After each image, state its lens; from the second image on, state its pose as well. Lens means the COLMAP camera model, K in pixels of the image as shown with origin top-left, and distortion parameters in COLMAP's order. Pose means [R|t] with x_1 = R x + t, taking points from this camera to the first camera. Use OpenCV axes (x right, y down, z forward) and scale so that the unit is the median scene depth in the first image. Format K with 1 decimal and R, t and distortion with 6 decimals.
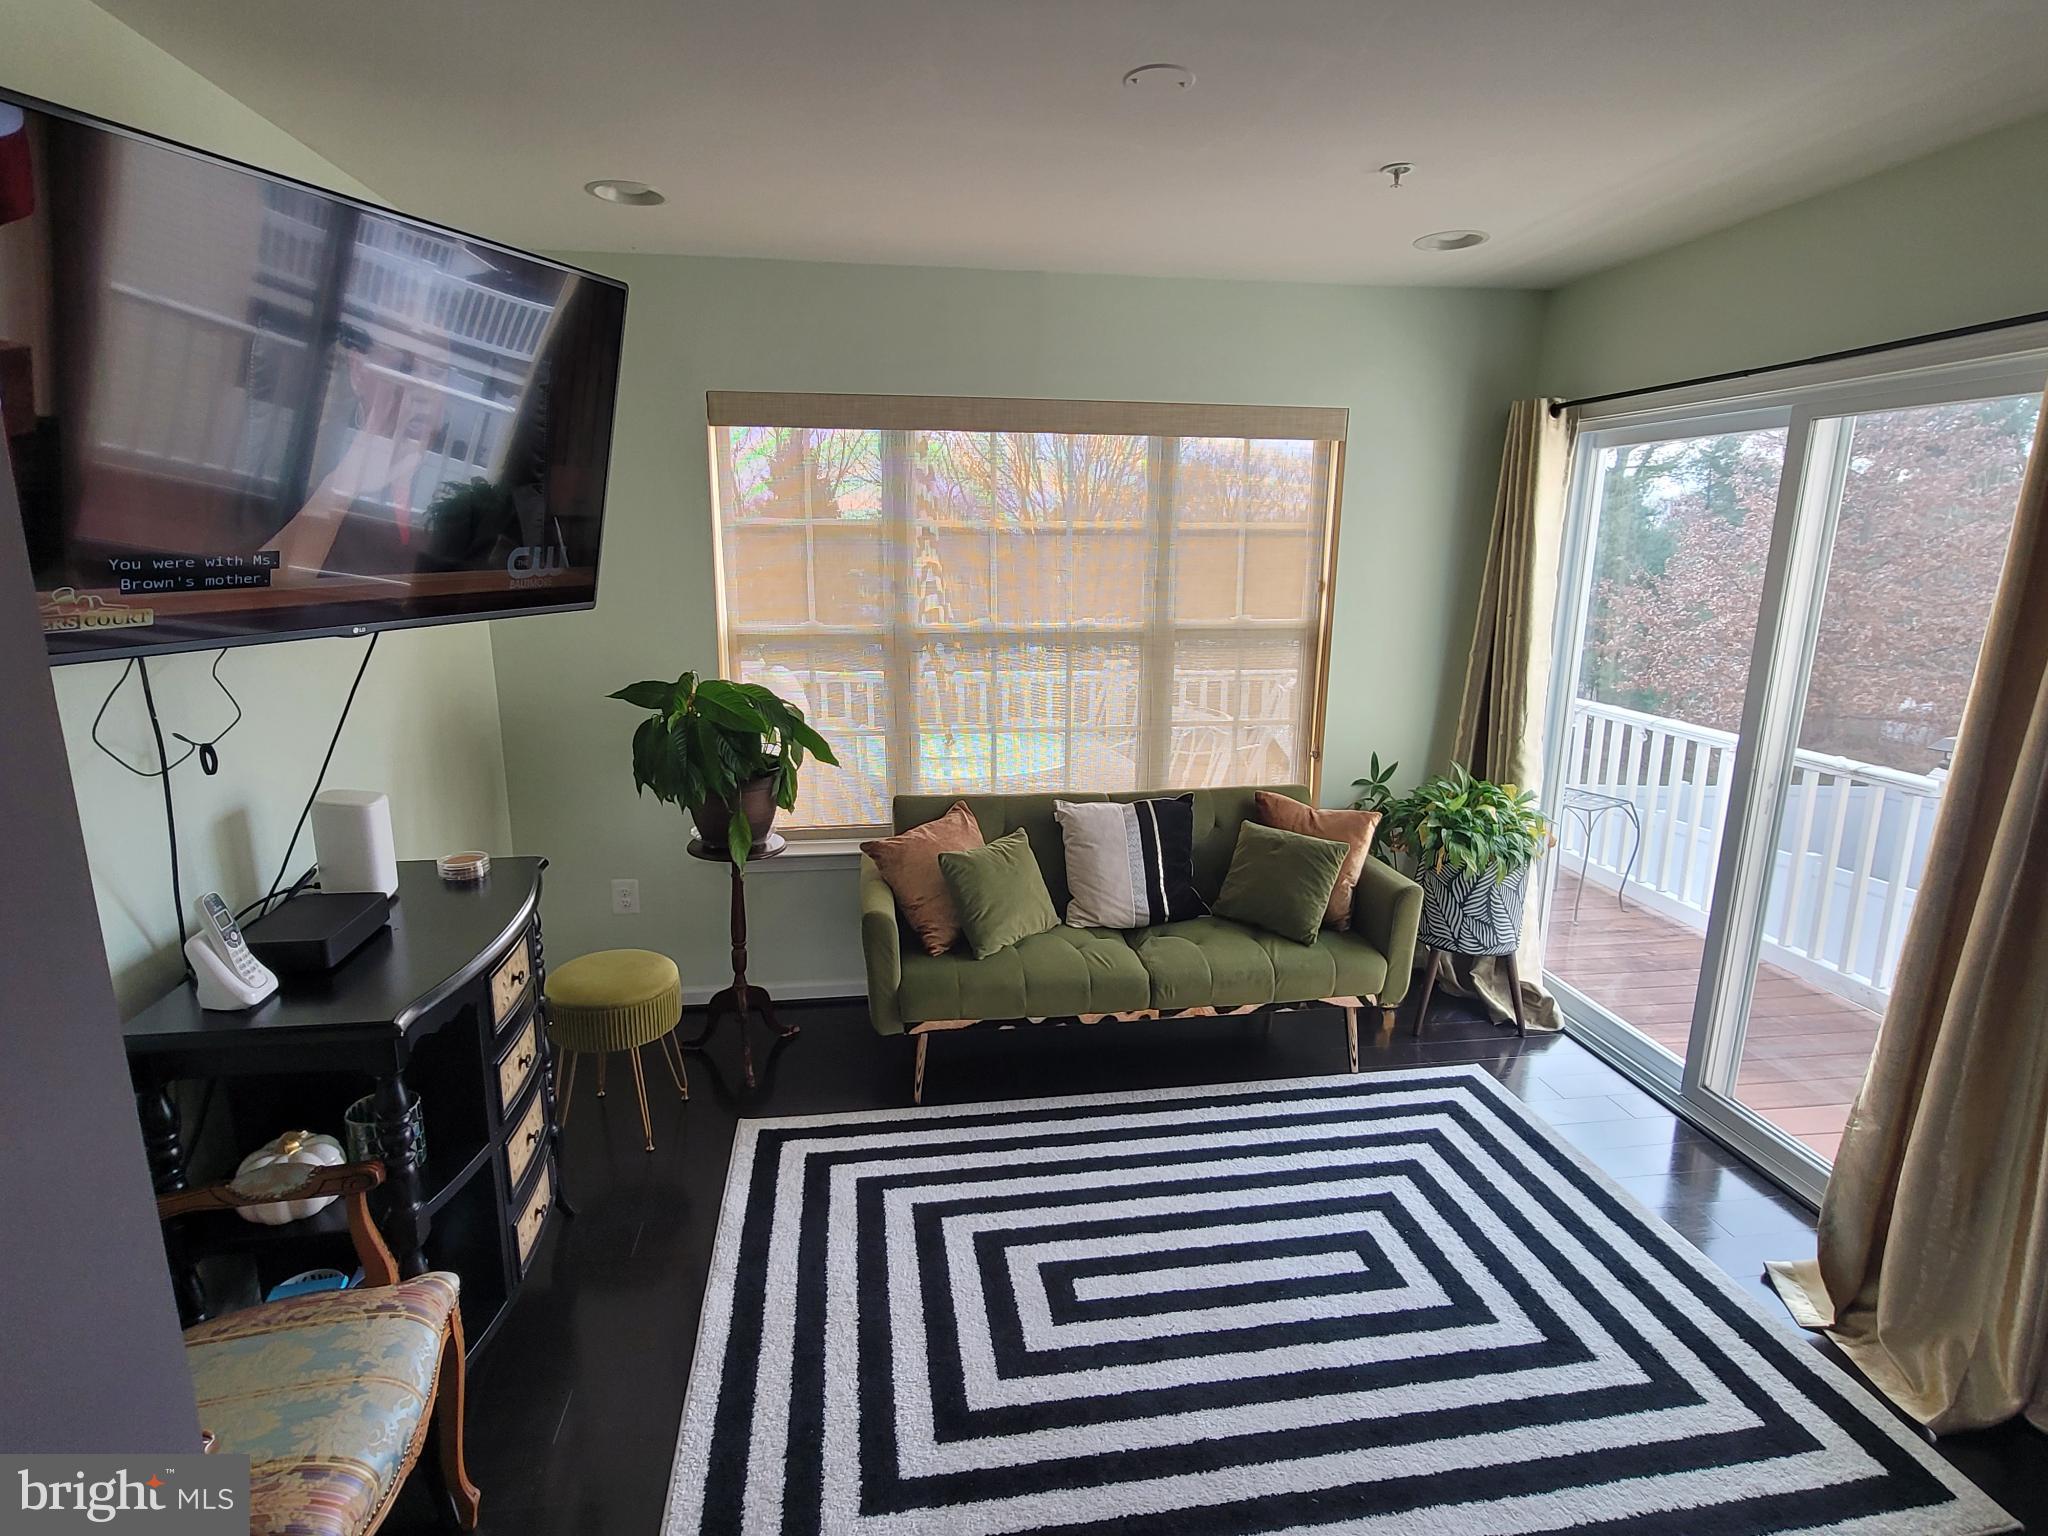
lens RADIAL K [[1055.9, 0, 1022.0], [0, 1055.9, 766.2], [0, 0, 1]] dist [0.005421, 0.000078]
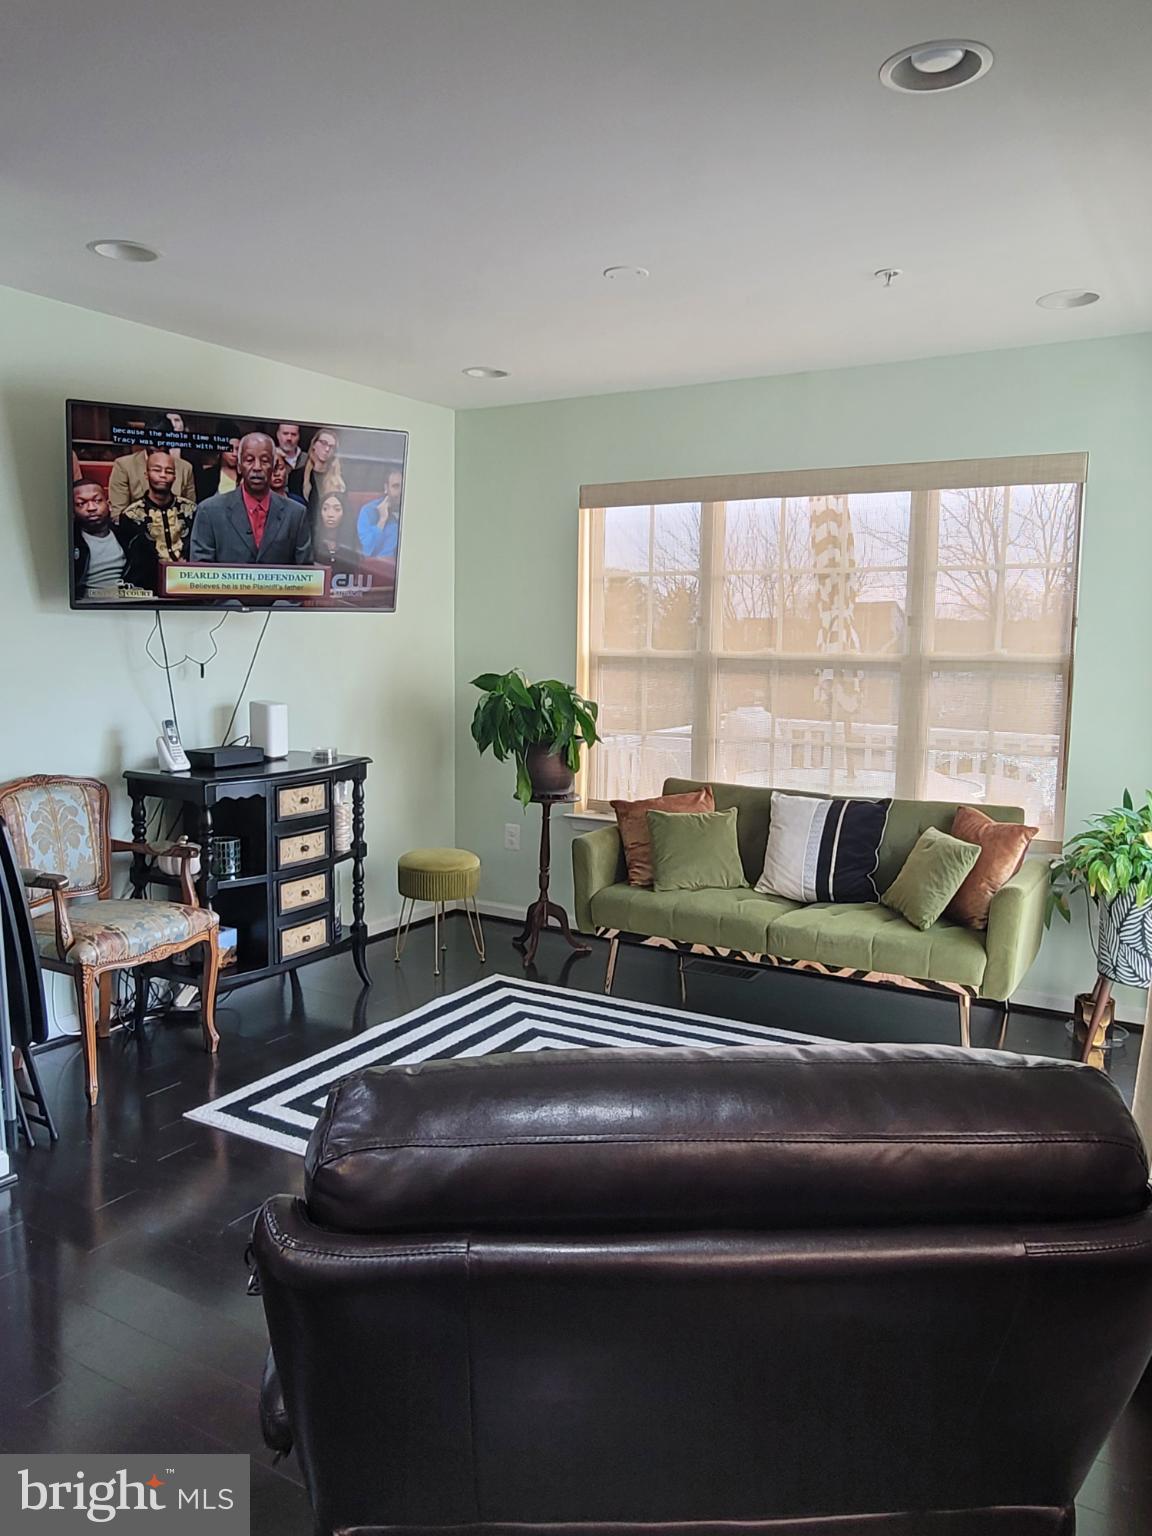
lens RADIAL K [[1158.8, 0, 575.0], [0, 1158.8, 766.1], [0, 0, 1]] dist [0.012135, 0.000418]
pose [[0.773226, 0.072519, -0.629970, 0.717896], [-0.140207, 0.988404, -0.058310, 0.117349], [0.618436, 0.133414, 0.774427, -0.180334]]
